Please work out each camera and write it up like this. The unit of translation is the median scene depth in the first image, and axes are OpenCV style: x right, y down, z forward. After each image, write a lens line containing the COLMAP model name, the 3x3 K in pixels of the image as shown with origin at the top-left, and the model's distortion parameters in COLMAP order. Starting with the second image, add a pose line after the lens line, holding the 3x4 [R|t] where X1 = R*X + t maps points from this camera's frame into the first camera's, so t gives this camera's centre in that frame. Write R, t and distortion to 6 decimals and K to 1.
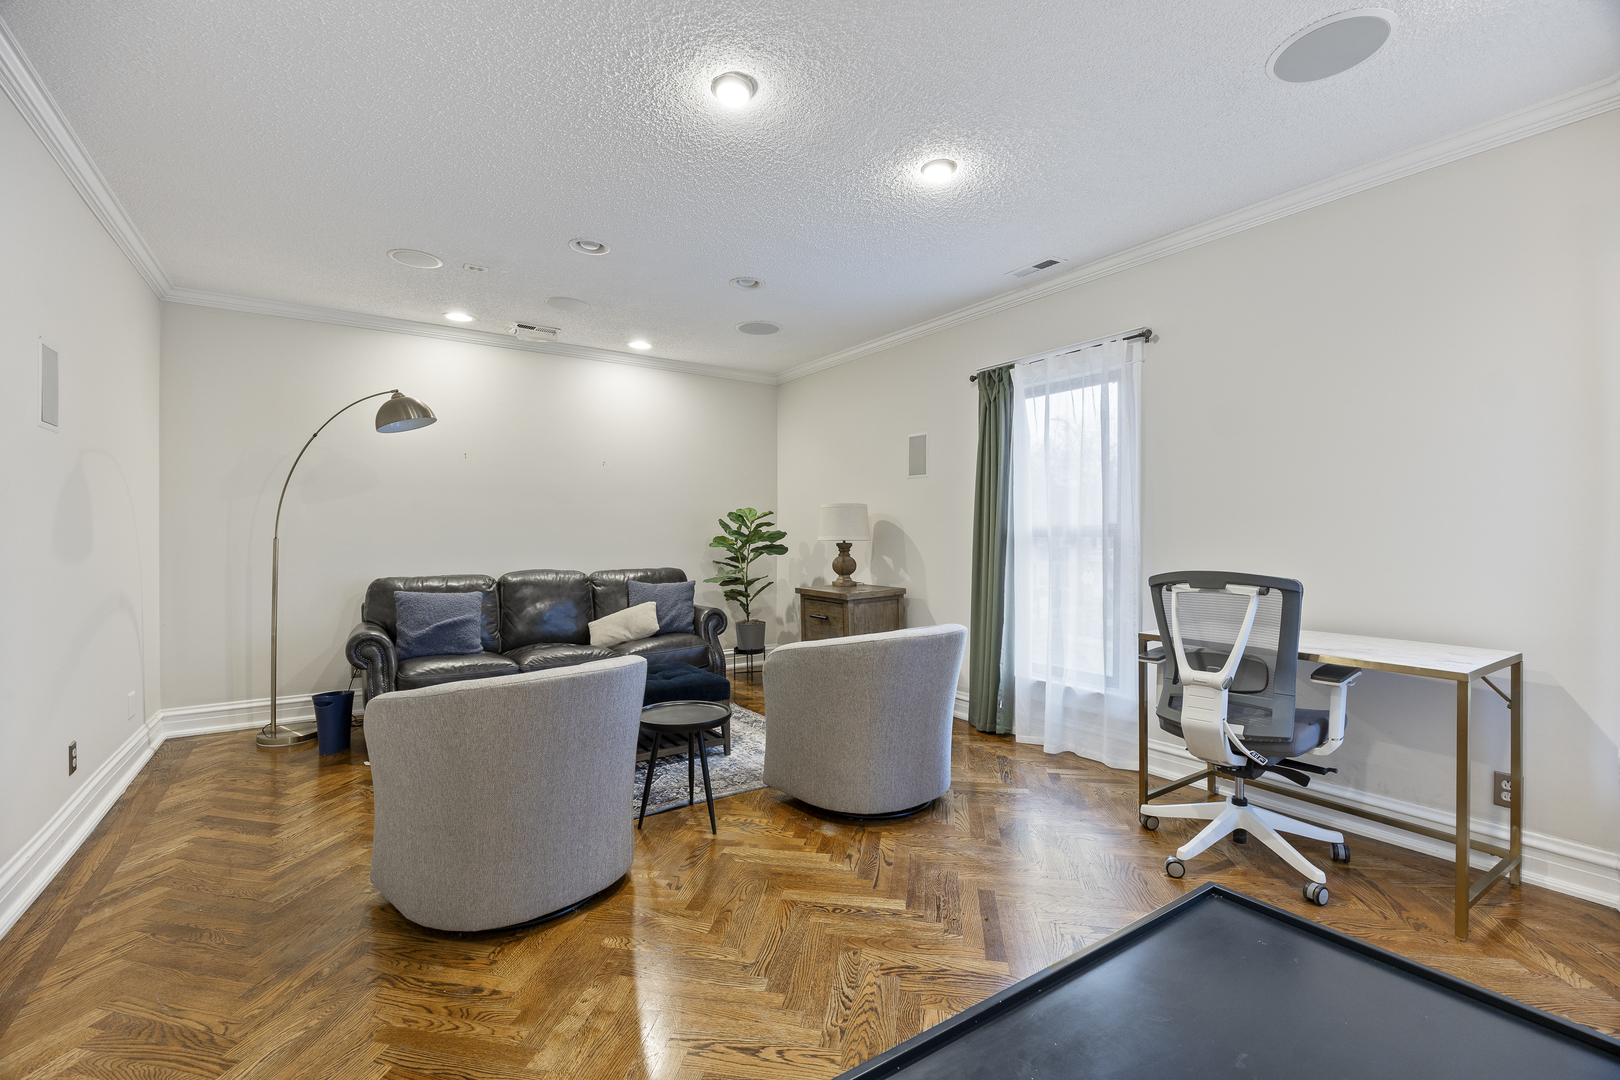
lens RADIAL K [[725.7, 0, 828.7], [0, 725.7, 530.7], [0, 0, 1]] dist [-0.014466, 0.000275]
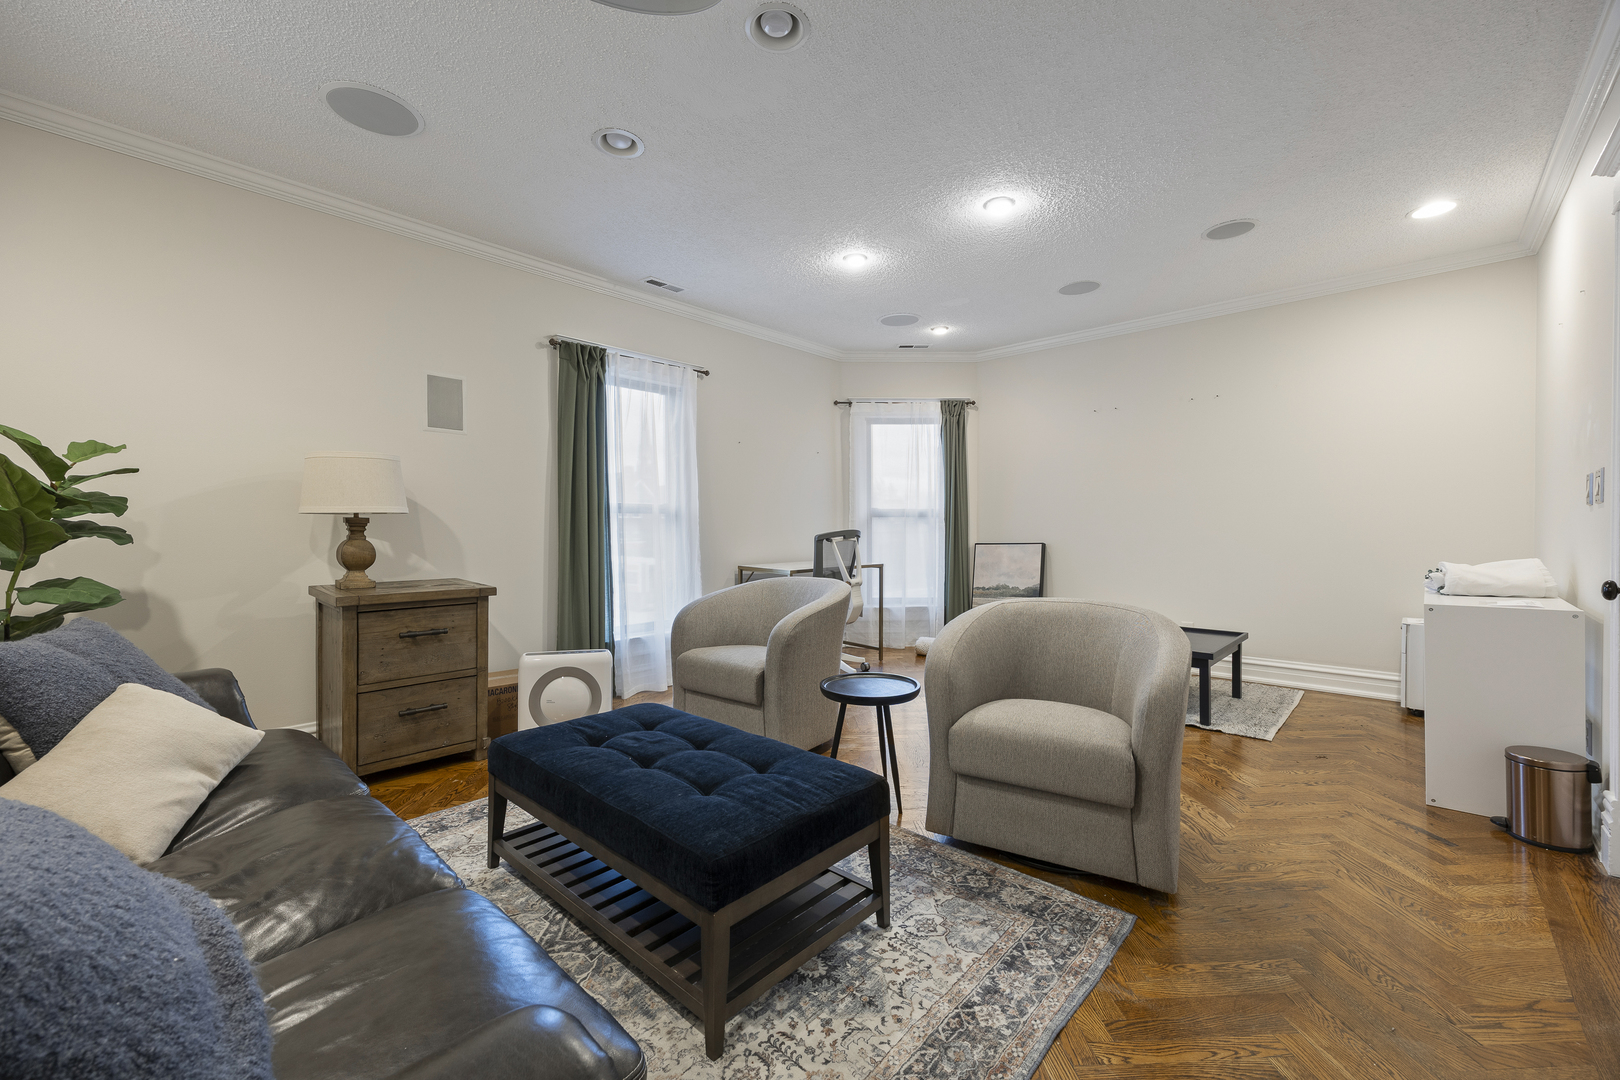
lens RADIAL K [[637.8, 0, 792.6], [0, 637.8, 529.8], [0, 0, 1]] dist [-0.008076, 0.000034]
pose [[-0.198896, 0.000665, 0.980020, -0.615909], [0.006388, 0.999979, 0.000618, 0.031700], [-0.980000, 0.006383, -0.198896, 0.787640]]
